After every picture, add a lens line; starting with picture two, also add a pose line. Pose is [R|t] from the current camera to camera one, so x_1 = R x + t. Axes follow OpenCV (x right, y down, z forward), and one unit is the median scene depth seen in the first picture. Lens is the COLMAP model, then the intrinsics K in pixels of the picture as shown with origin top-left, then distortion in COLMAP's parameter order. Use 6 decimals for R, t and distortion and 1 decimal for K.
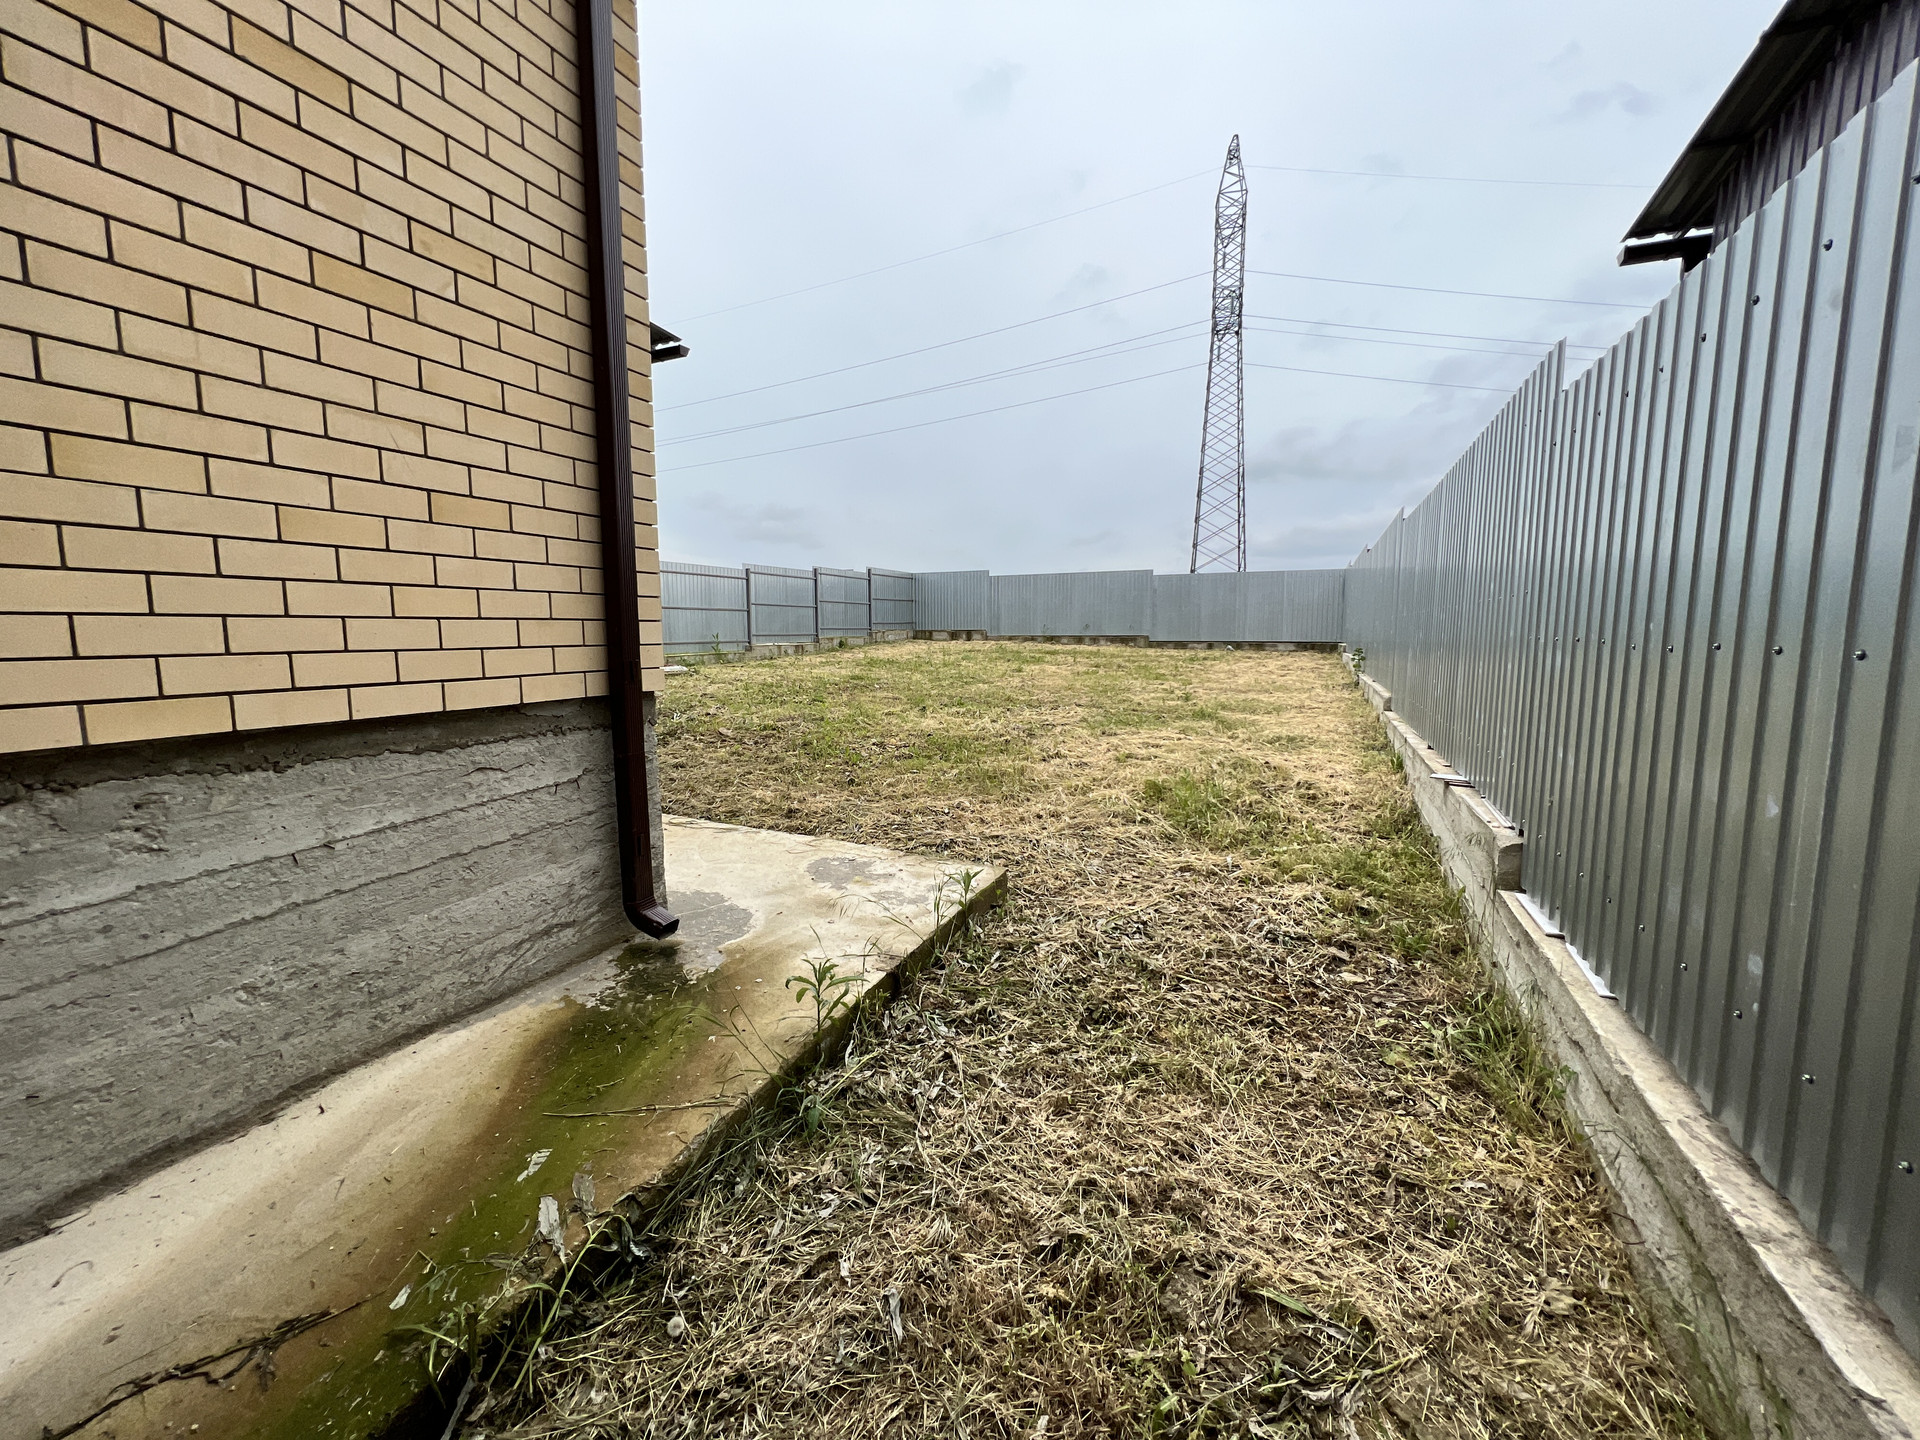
lens RADIAL K [[766.4, 0, 939.9], [0, 766.4, 724.0], [0, 0, 1]] dist [-0.001121, 0.000763]
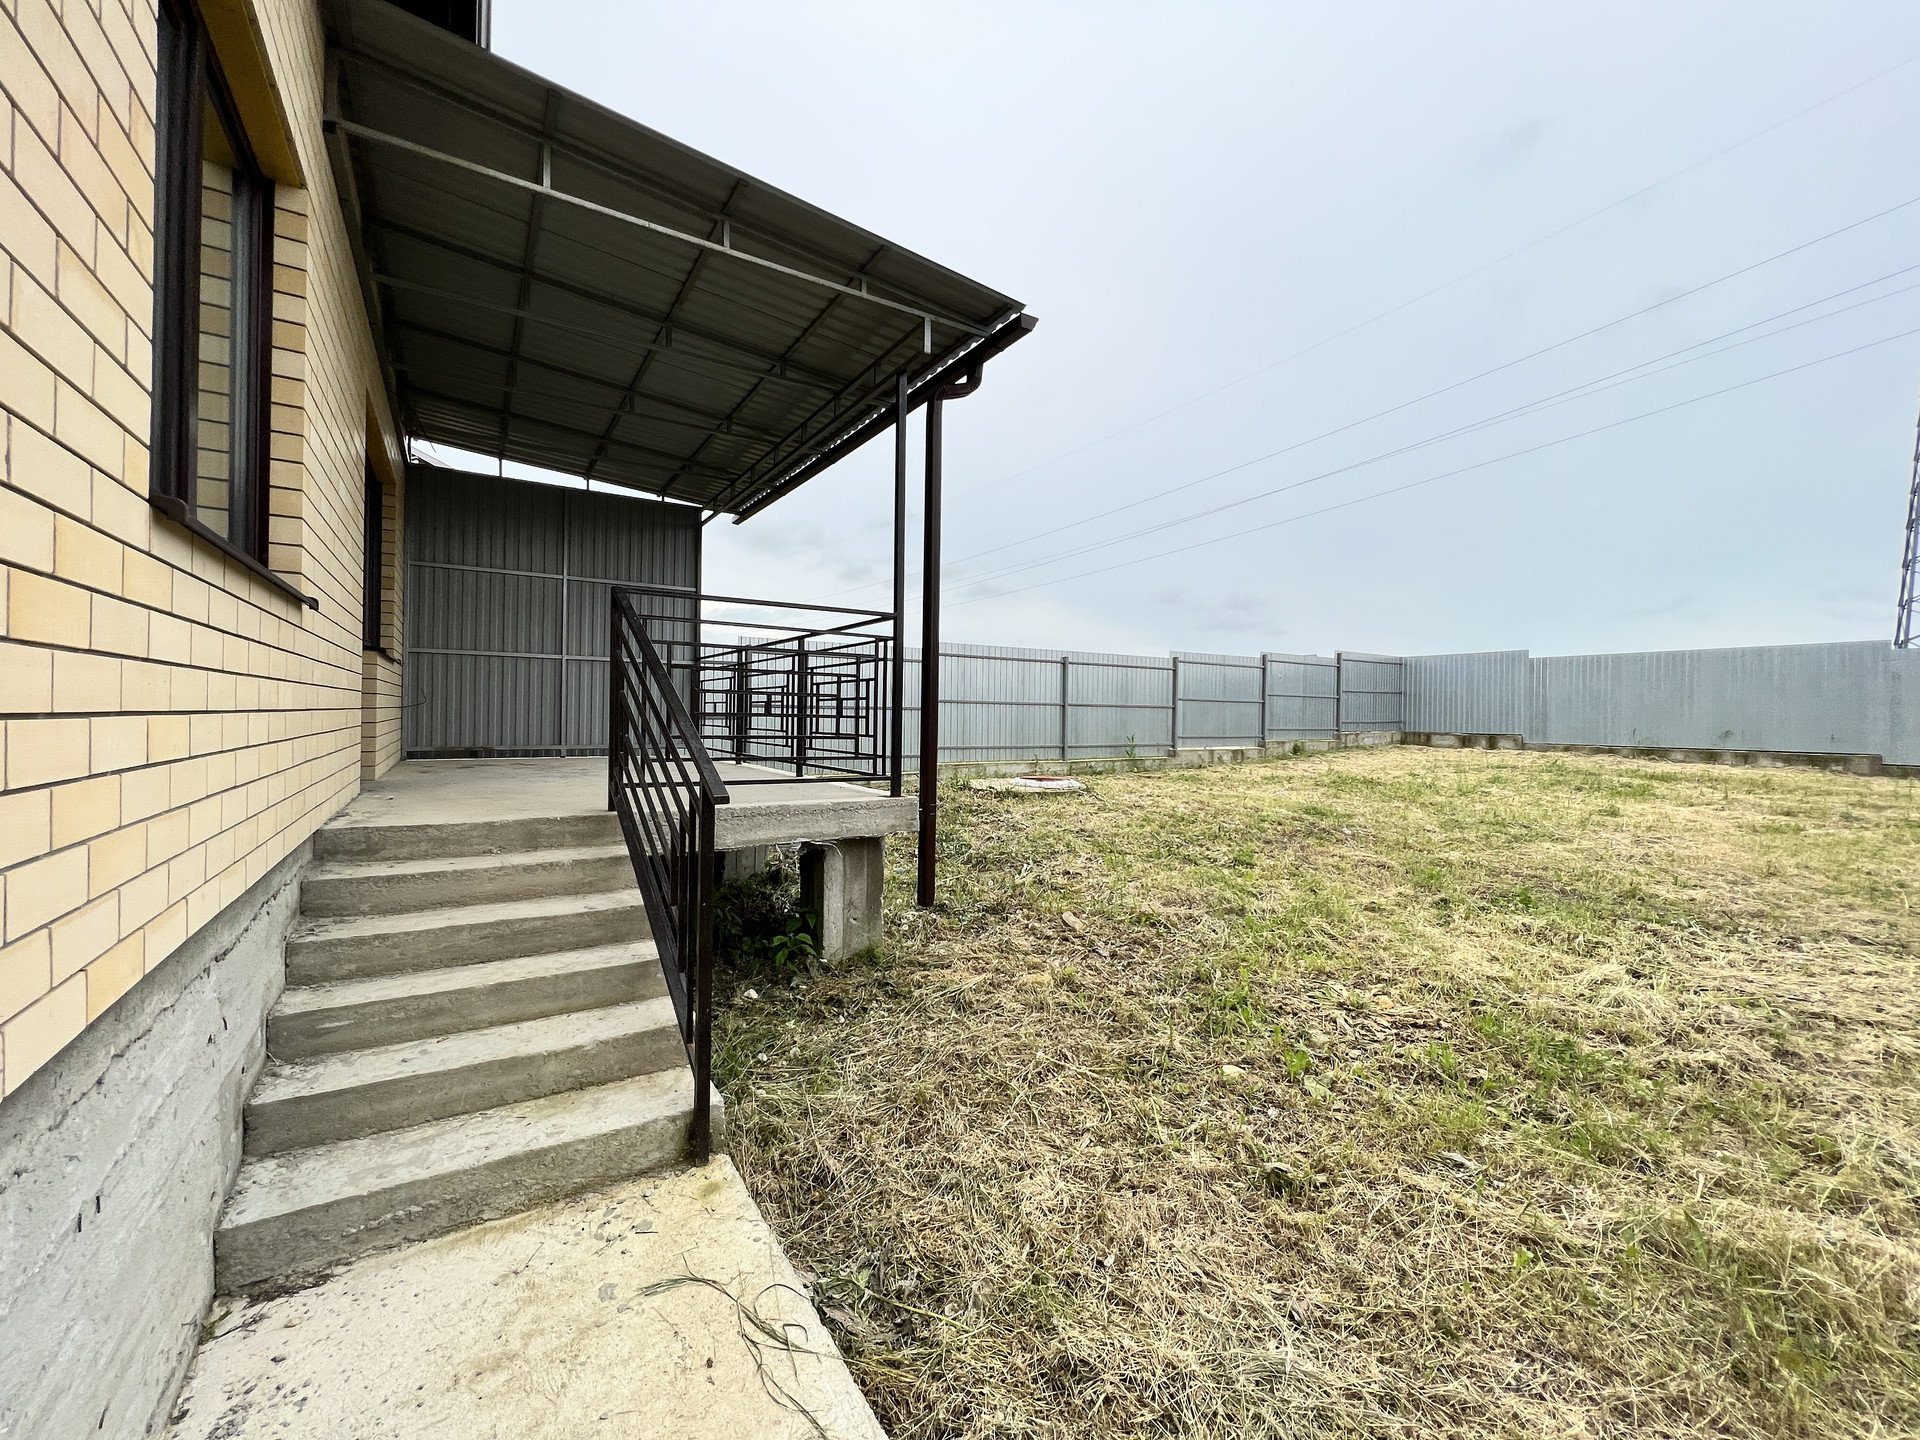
lens RADIAL K [[766.4, 0, 957.1], [0, 766.4, 716.8], [0, 0, 1]] dist [-0.001121, 0.000763]
pose [[0.852208, 0.014739, -0.522995, -0.015730], [-0.078910, 0.991790, -0.100631, -0.032326], [0.517218, 0.127029, 0.846374, 0.160676]]
